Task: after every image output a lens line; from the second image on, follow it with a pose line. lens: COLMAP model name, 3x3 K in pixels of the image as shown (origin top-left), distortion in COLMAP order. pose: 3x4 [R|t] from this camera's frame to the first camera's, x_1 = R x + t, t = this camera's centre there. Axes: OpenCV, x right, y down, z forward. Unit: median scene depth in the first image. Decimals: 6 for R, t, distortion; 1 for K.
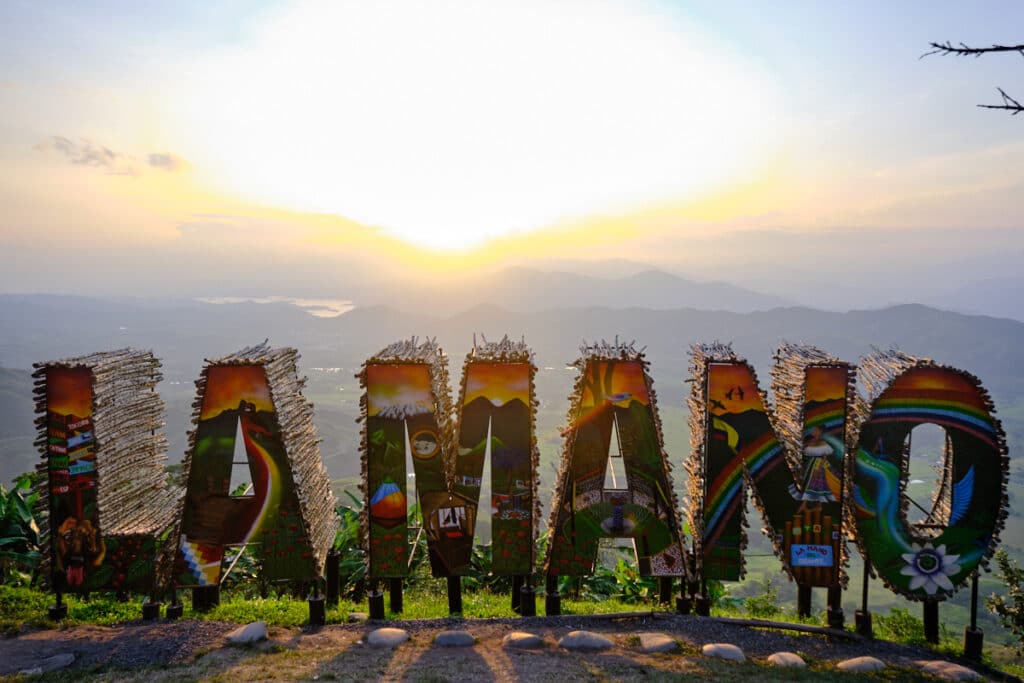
lens RADIAL K [[718.1, 0, 522.1], [0, 718.1, 303.2], [0, 0, 1]] dist [-0.032027, 0.022985]
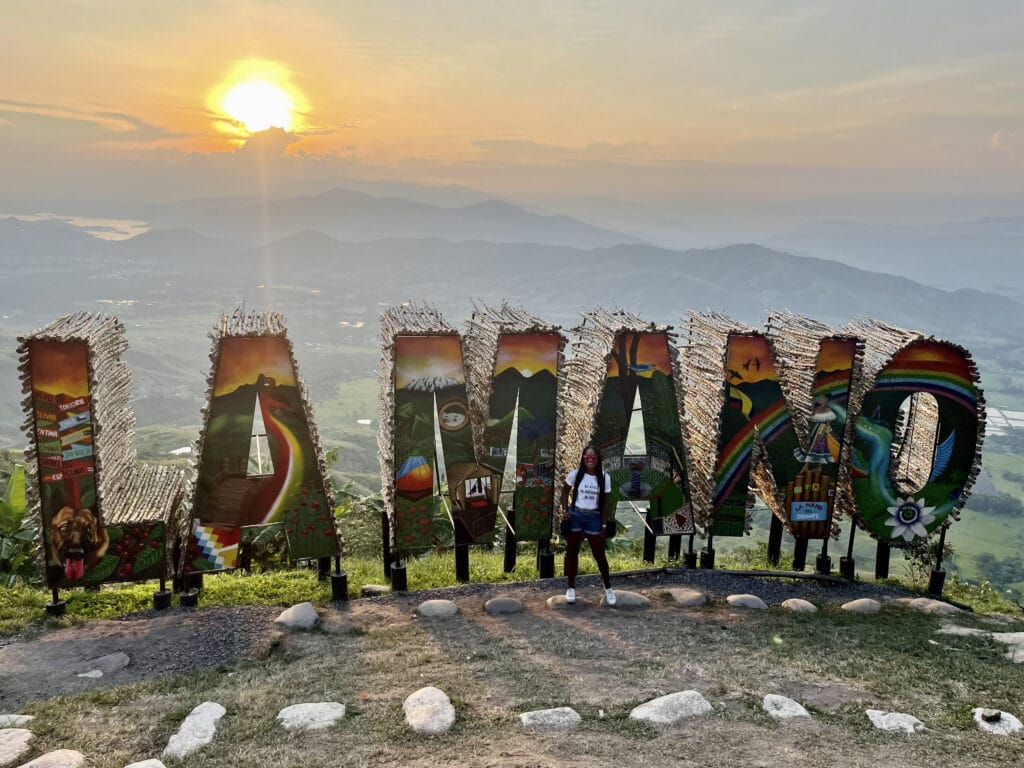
lens RADIAL K [[777.9, 0, 509.1], [0, 777.9, 349.4], [0, 0, 1]] dist [0.035419, -0.038181]
pose [[0.979941, -0.001380, 0.199282, -0.279250], [-0.028106, 0.989024, 0.145055, -0.050912], [-0.197295, -0.147747, 0.969147, -0.031825]]
